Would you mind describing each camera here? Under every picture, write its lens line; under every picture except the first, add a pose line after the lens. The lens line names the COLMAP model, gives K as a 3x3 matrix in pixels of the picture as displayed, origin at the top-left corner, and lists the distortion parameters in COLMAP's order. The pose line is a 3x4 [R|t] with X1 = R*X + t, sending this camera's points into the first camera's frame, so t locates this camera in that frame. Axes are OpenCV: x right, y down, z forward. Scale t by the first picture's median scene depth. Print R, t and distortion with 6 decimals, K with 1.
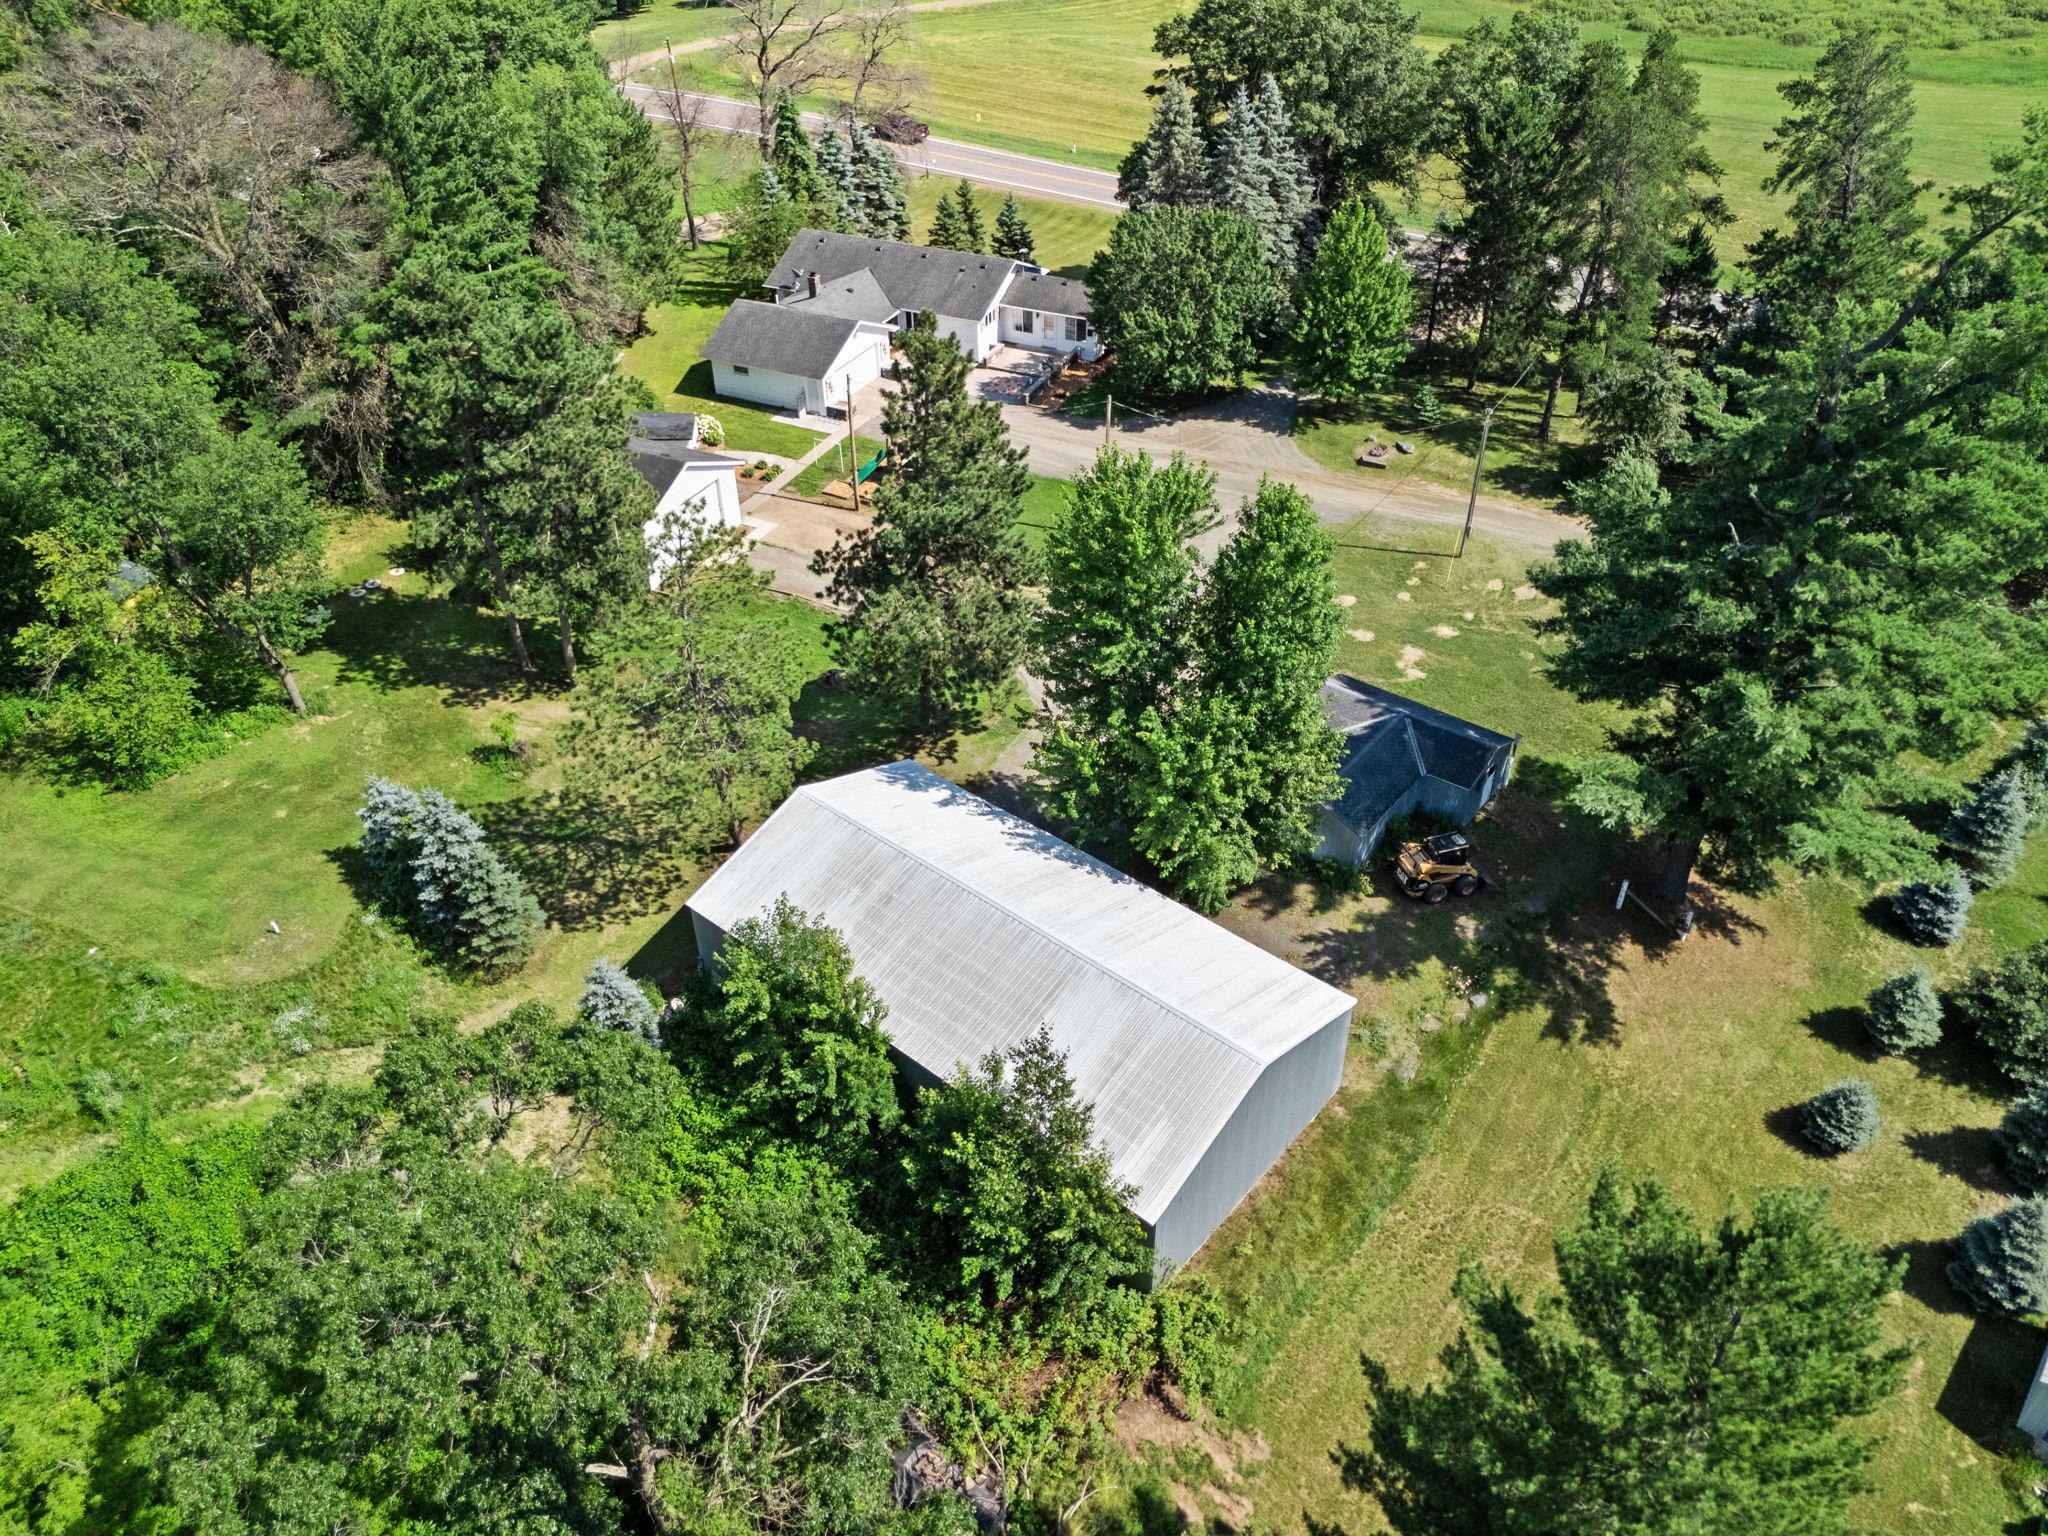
lens RADIAL K [[1498.0, 0, 1047.9], [0, 1498.0, 772.8], [0, 0, 1]] dist [0.045093, -0.030873]
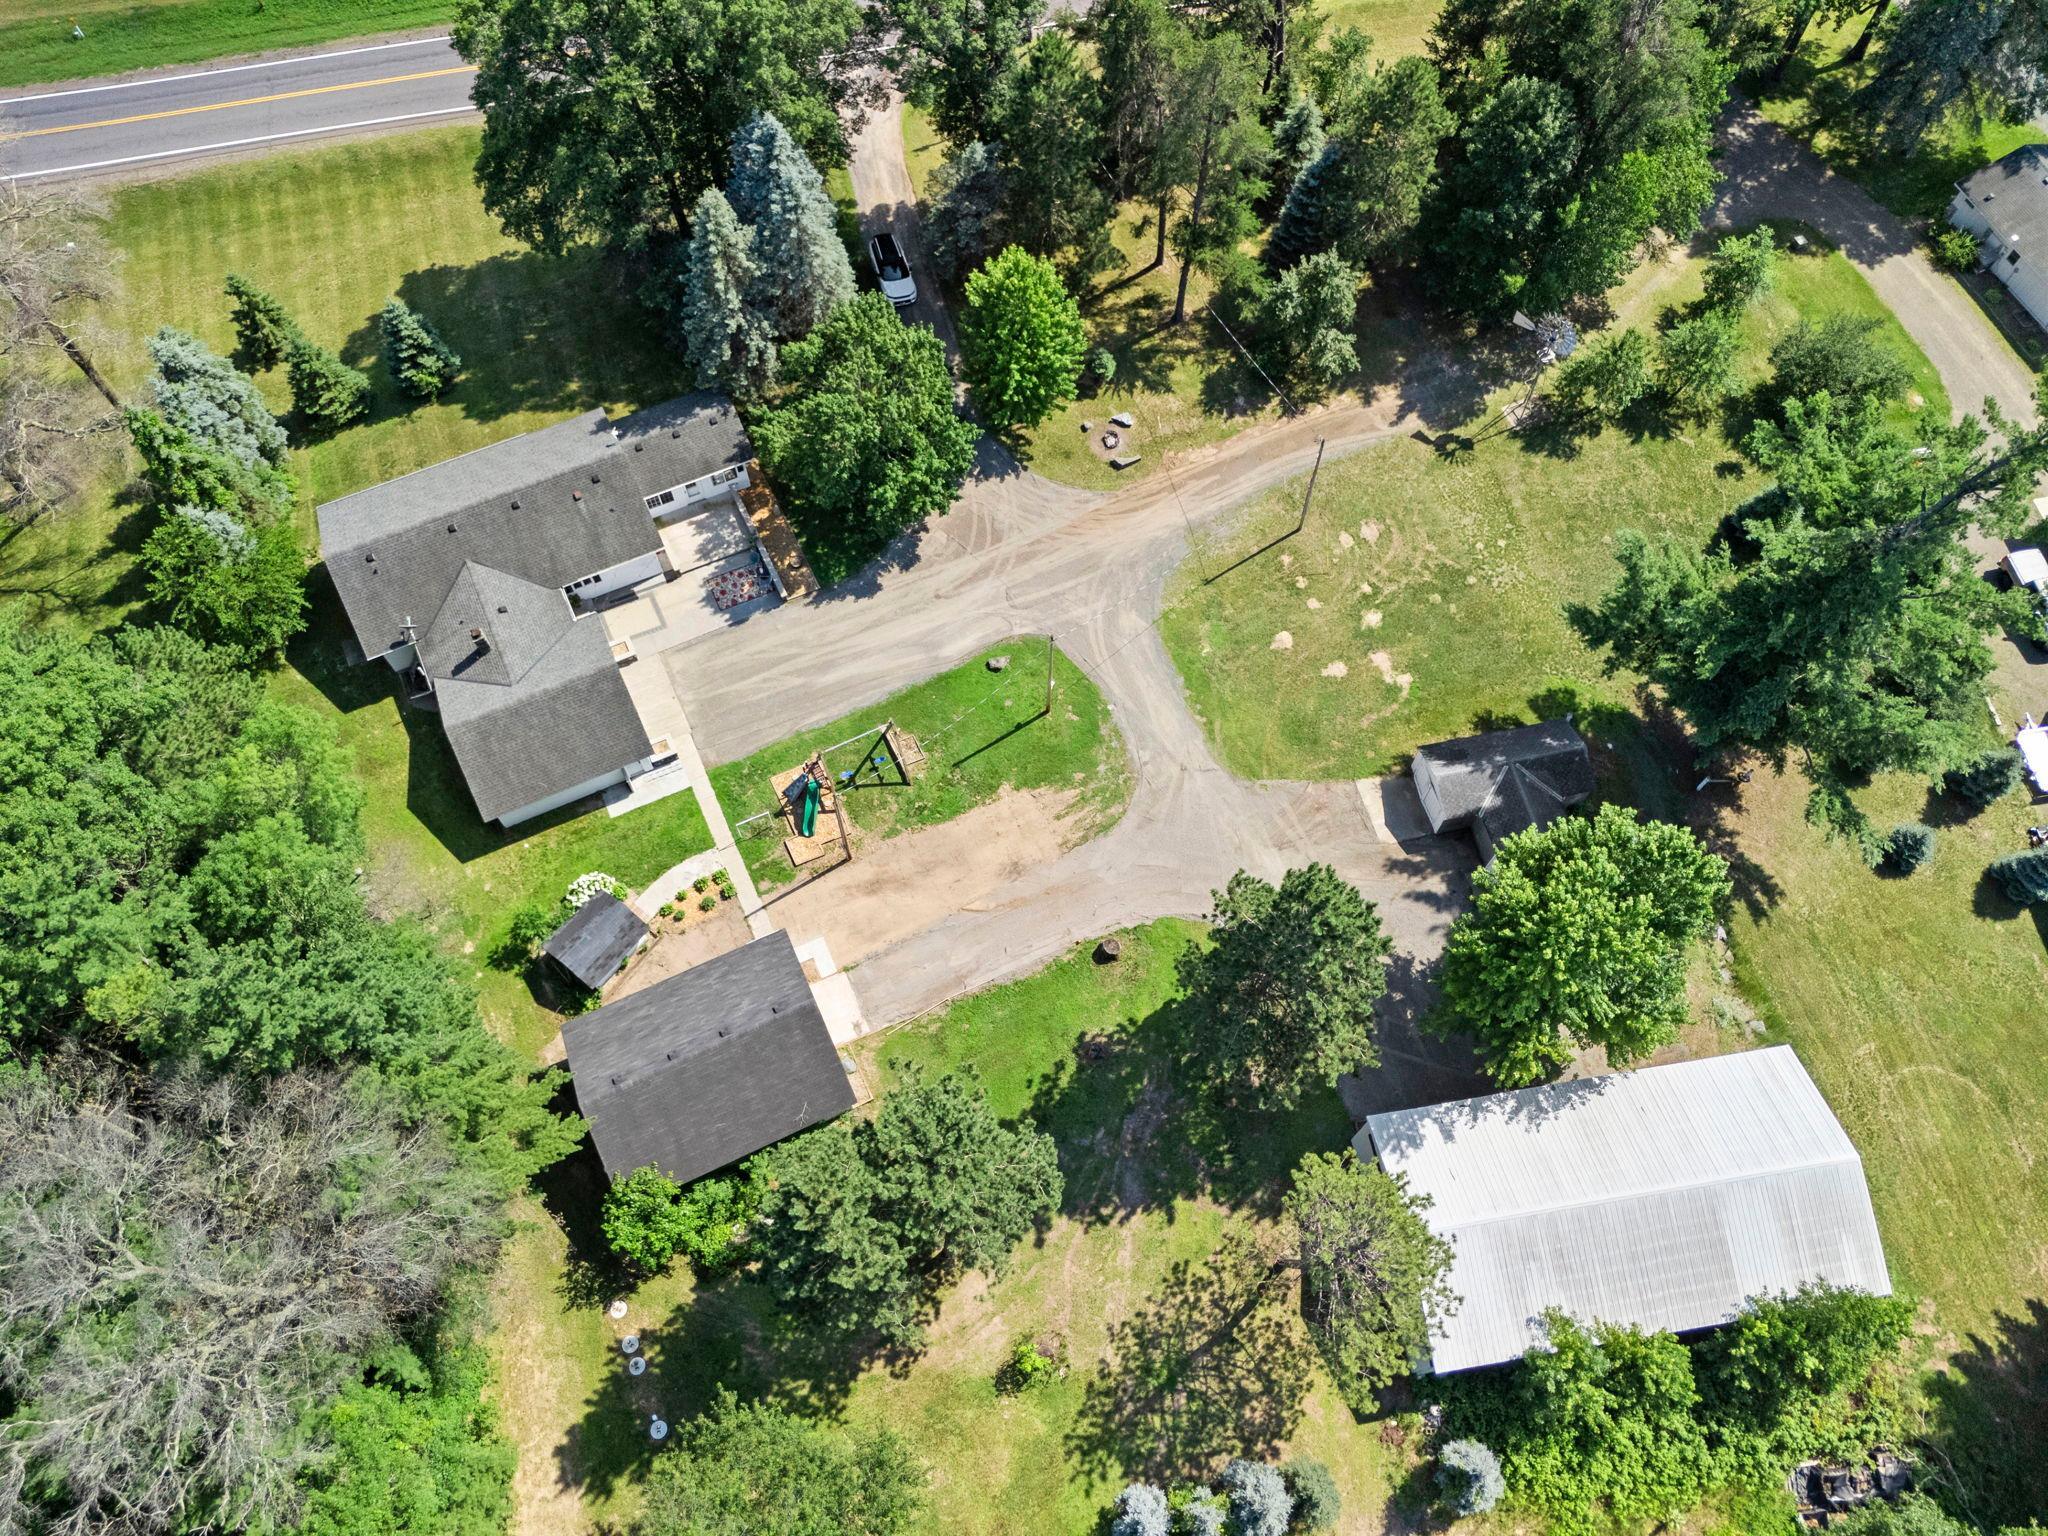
lens RADIAL K [[1496.7, 0, 1038.2], [0, 1496.7, 767.7], [0, 0, 1]] dist [0.051996, -0.047851]
pose [[0.637691, -0.686307, 0.349761, -0.343135], [0.455148, 0.702035, 0.547710, -0.680527], [-0.621442, -0.190077, 0.760053, 0.225716]]
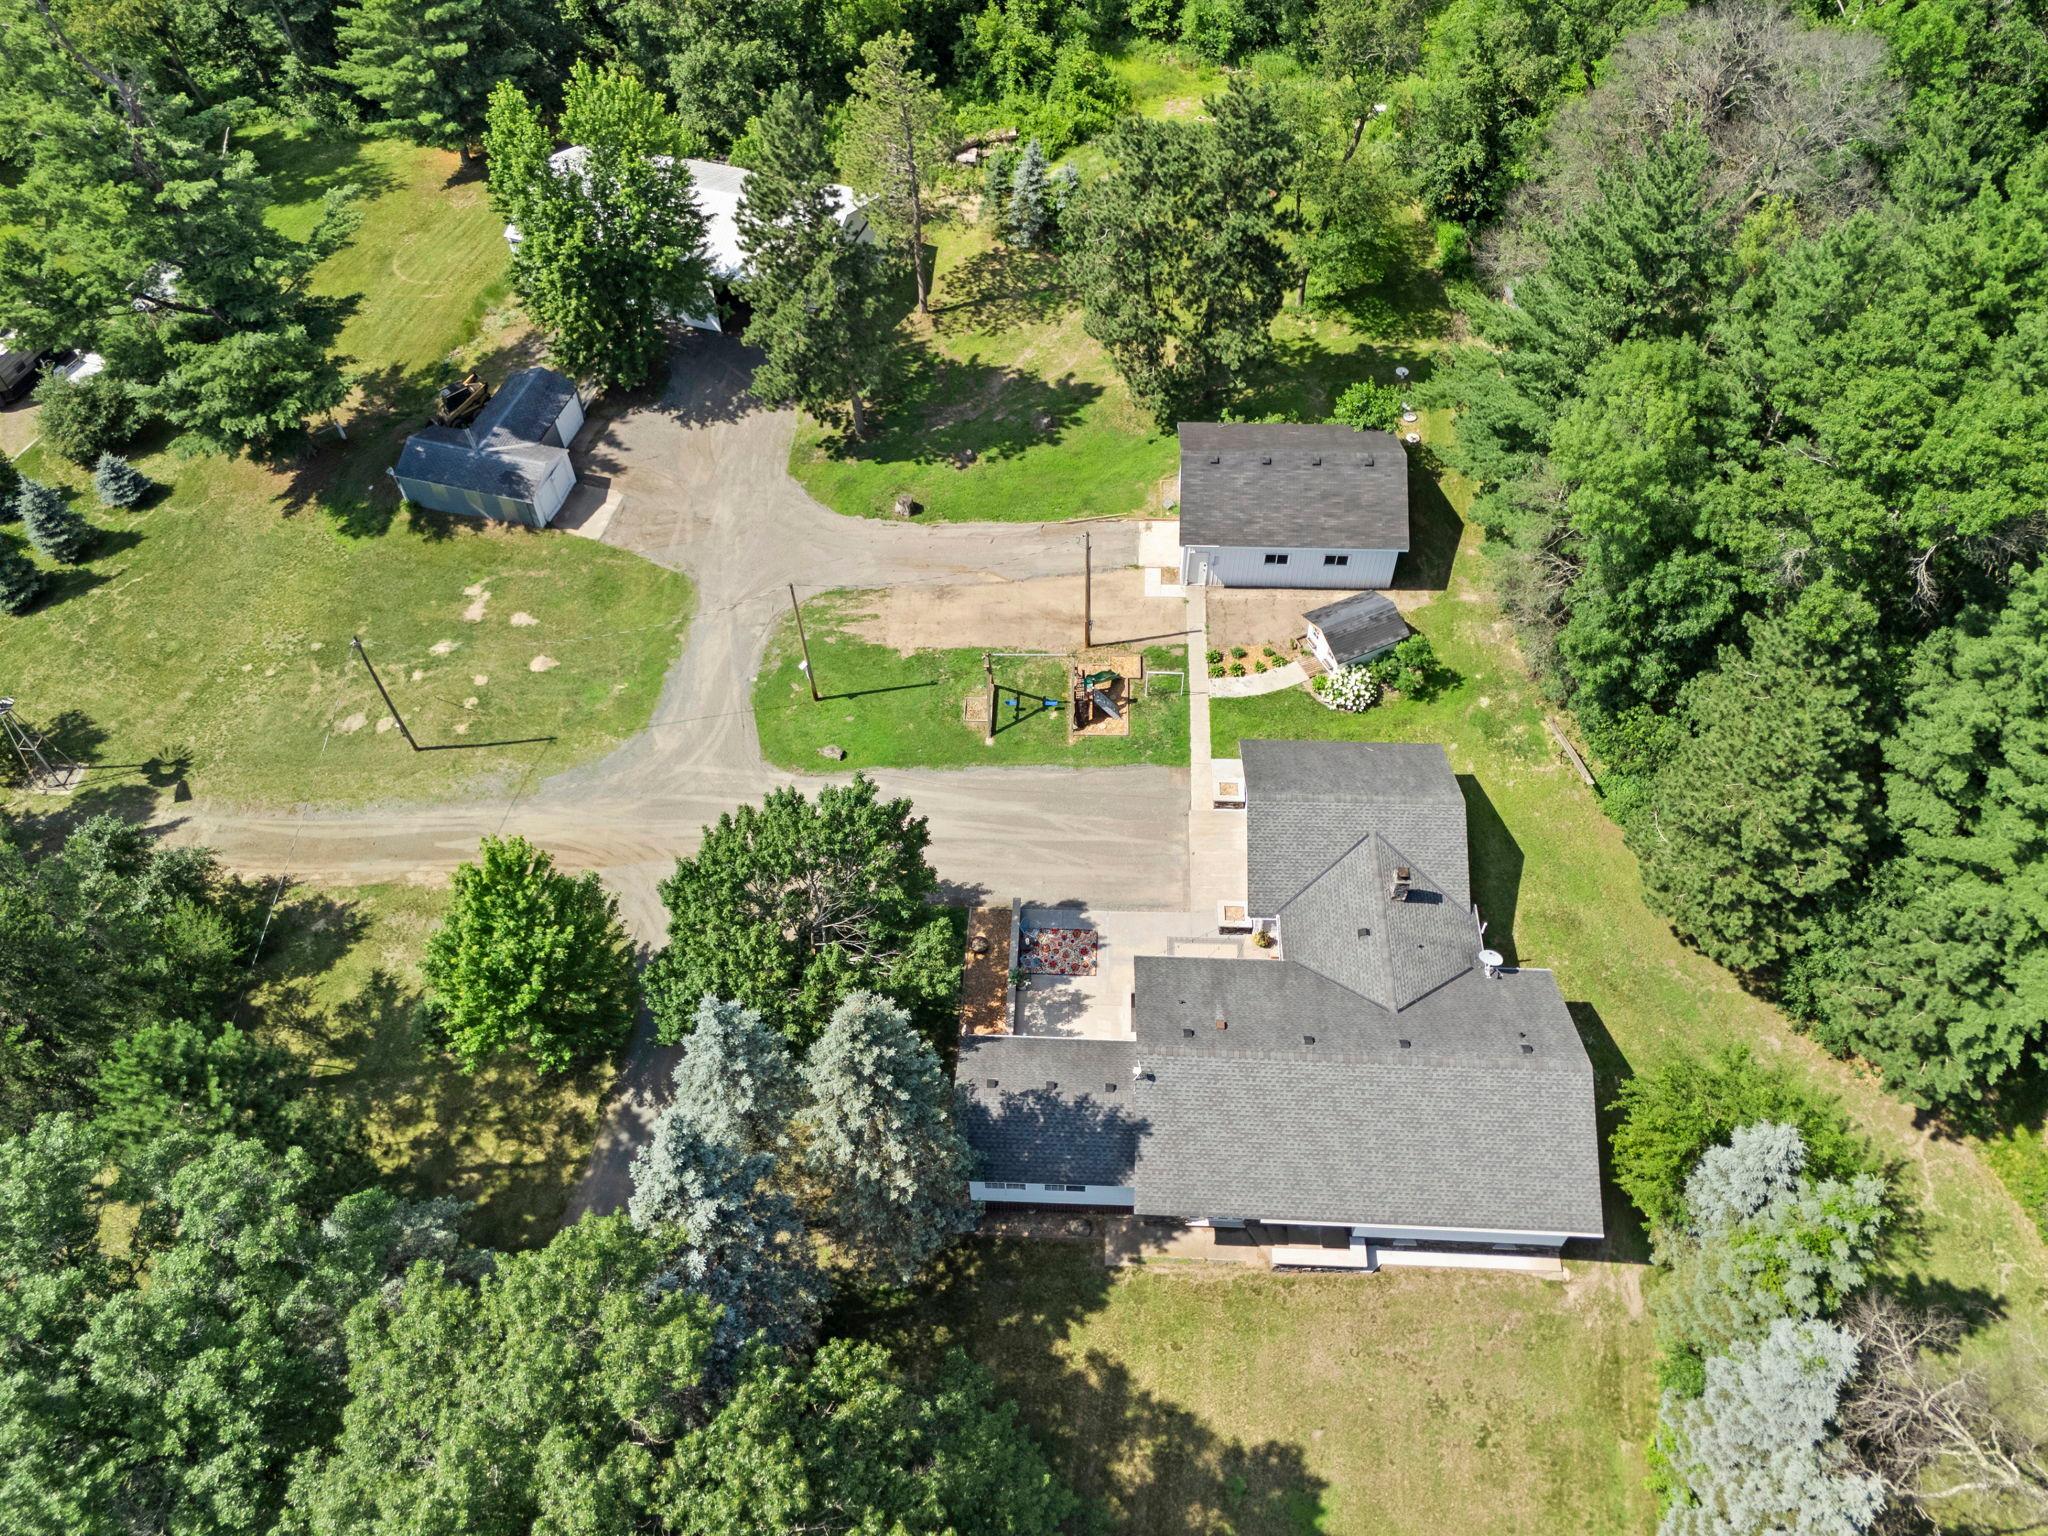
lens RADIAL K [[1496.7, 0, 1038.2], [0, 1496.7, 767.7], [0, 0, 1]] dist [0.051996, -0.047851]
pose [[-0.924200, 0.310739, -0.222026, 0.125139], [-0.218347, 0.047051, 0.974736, -1.053989], [0.313335, 0.949330, 0.024364, 1.047148]]
